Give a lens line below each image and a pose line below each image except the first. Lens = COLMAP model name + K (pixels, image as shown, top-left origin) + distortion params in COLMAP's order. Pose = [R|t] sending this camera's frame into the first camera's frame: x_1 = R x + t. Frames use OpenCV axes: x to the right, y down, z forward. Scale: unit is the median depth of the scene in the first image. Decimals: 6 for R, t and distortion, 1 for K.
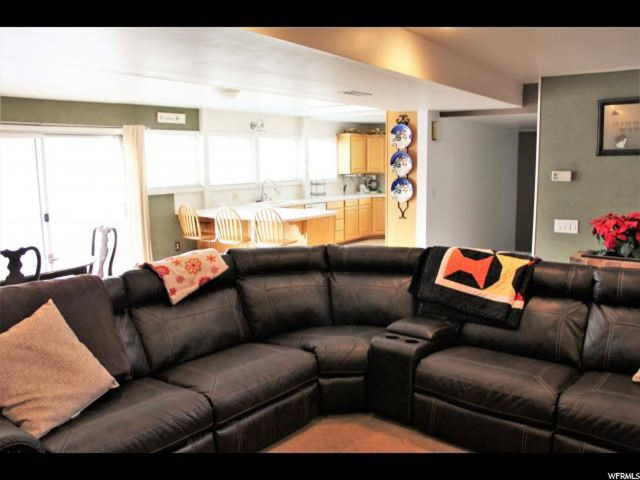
lens RADIAL K [[531.1, 0, 326.3], [0, 531.1, 240.3], [0, 0, 1]] dist [-0.156628, 0.109187]
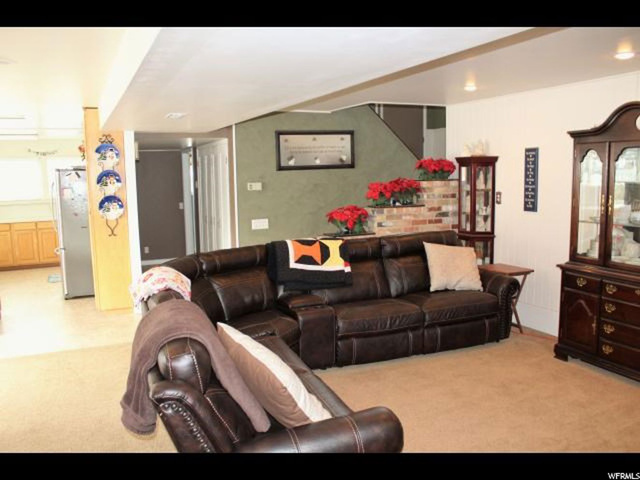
lens RADIAL K [[531.1, 0, 320.7], [0, 531.1, 239.0], [0, 0, 1]] dist [-0.156628, 0.109187]
pose [[0.501777, -0.107493, 0.858292, -0.426307], [0.141596, 0.989071, 0.041092, -0.015986], [-0.853329, 0.100912, 0.511514, 0.120634]]
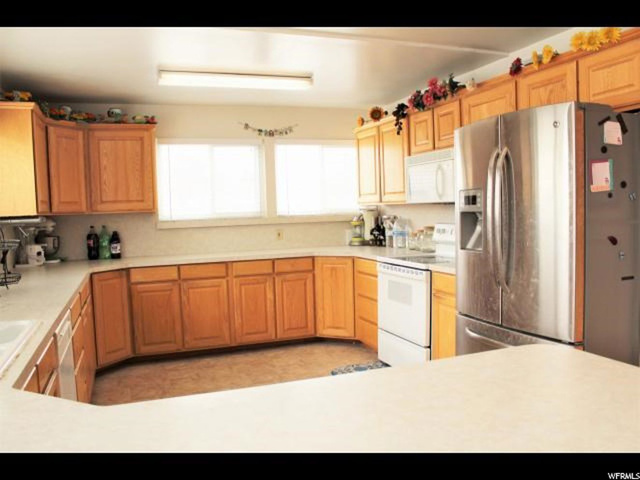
lens RADIAL K [[531.1, 0, 318.1], [0, 531.1, 245.7], [0, 0, 1]] dist [-0.156628, 0.109187]
pose [[0.571643, -0.065941, 0.817849, -0.196311], [0.144942, 0.989205, -0.021551, -0.102974], [-0.807599, 0.130860, 0.575030, 0.960253]]
